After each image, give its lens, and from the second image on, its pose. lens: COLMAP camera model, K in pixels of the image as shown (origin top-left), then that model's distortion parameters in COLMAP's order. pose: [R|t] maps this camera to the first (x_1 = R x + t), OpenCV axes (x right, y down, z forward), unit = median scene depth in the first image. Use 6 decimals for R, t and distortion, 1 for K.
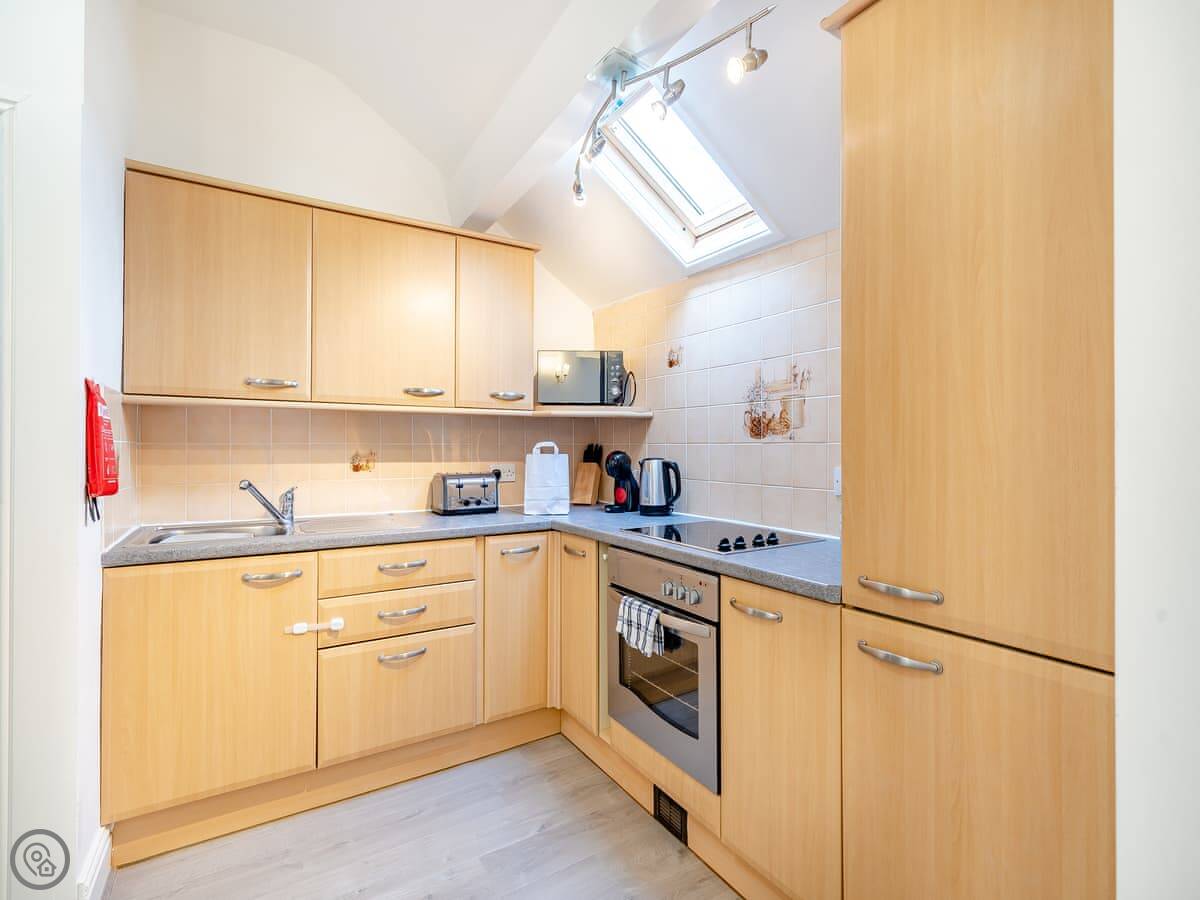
lens RADIAL K [[549.5, 0, 604.3], [0, 549.5, 449.1], [0, 0, 1]] dist [-0.001142, 0.000131]
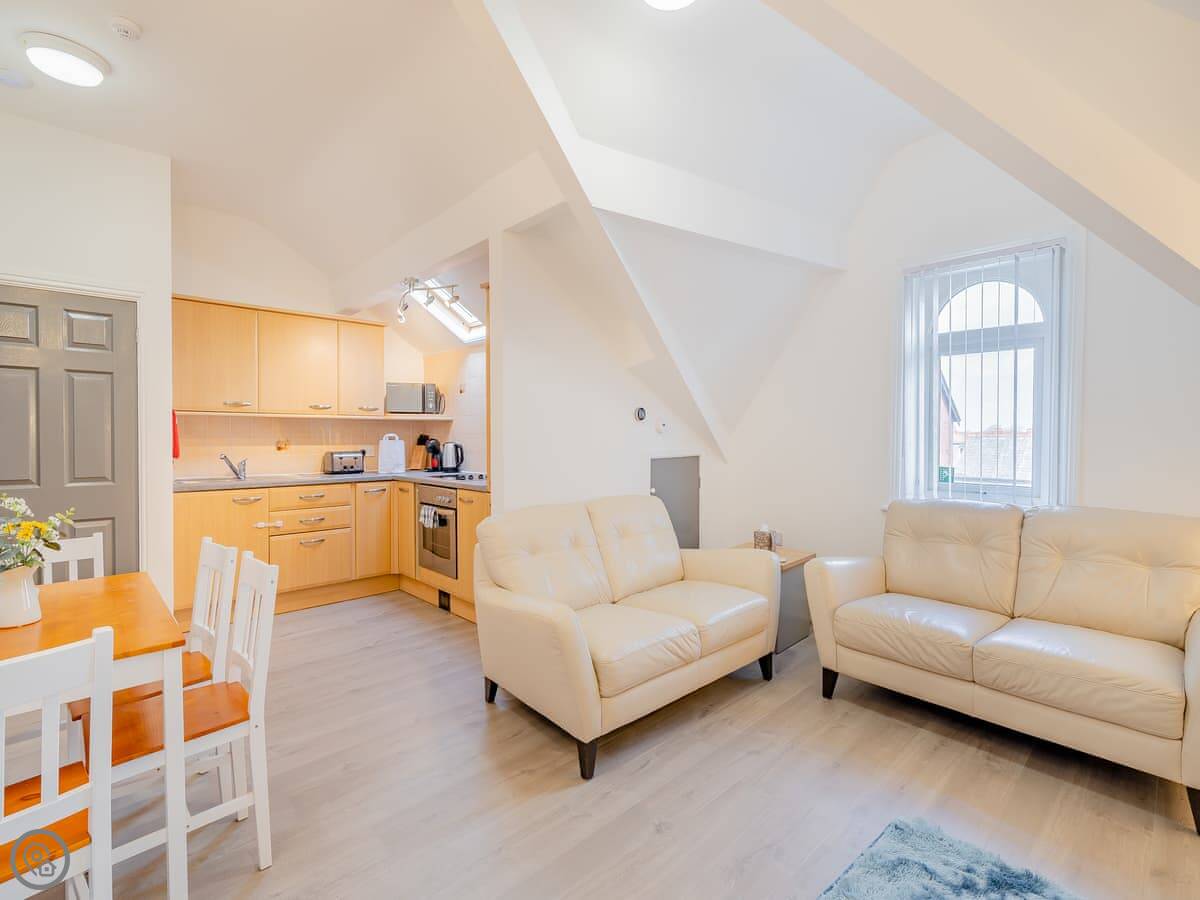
lens RADIAL K [[549.5, 0, 590.4], [0, 549.5, 446.4], [0, 0, 1]] dist [-0.001142, 0.000131]
pose [[0.983085, -0.004873, 0.183086, 0.233114], [0.001743, 0.999850, 0.017252, -0.001522], [-0.183143, -0.016641, 0.982945, -1.013353]]
